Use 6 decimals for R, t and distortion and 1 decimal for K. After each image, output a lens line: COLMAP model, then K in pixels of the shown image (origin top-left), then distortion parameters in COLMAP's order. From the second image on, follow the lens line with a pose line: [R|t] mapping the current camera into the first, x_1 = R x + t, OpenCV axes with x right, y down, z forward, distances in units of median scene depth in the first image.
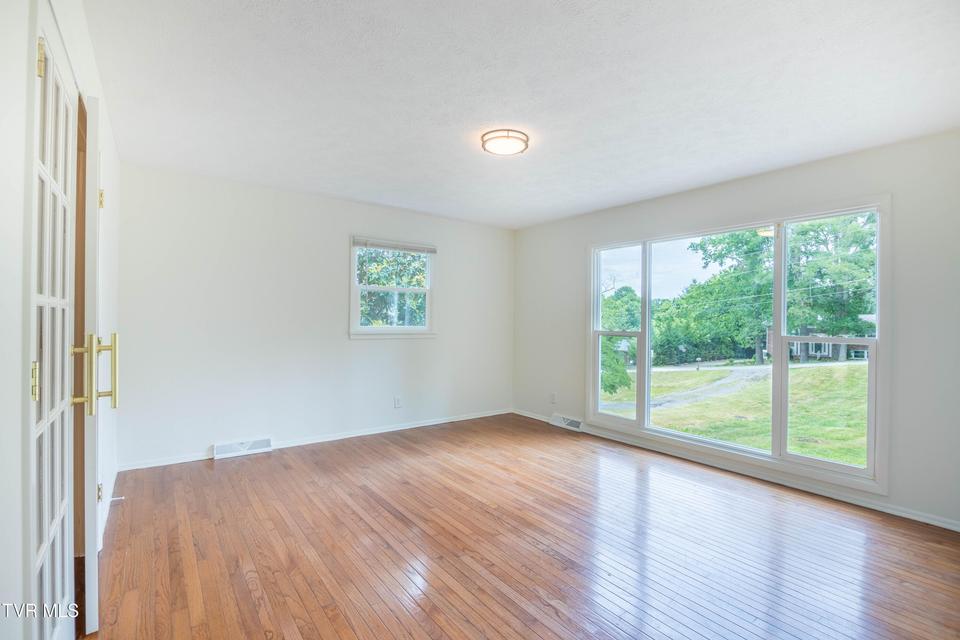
lens RADIAL K [[447.8, 0, 478.3], [0, 447.8, 318.0], [0, 0, 1]] dist [-0.002146, -0.002543]
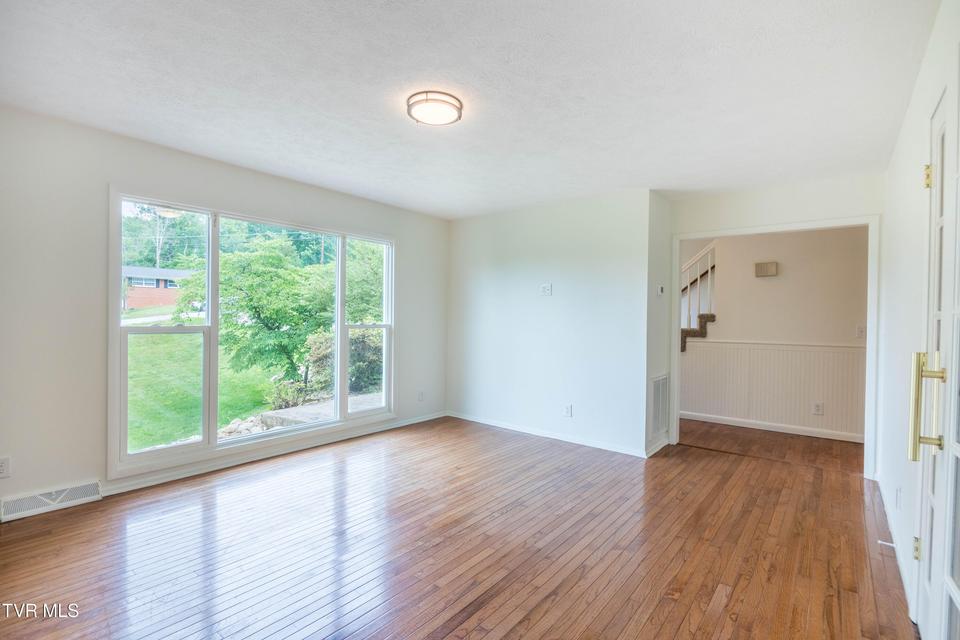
lens RADIAL K [[447.8, 0, 483.2], [0, 447.8, 319.8], [0, 0, 1]] dist [-0.002146, -0.002543]
pose [[-0.264475, -0.025023, 0.964068, -0.843812], [-0.023794, 0.999528, 0.019416, -0.013564], [-0.964099, -0.017804, -0.264946, 1.191980]]
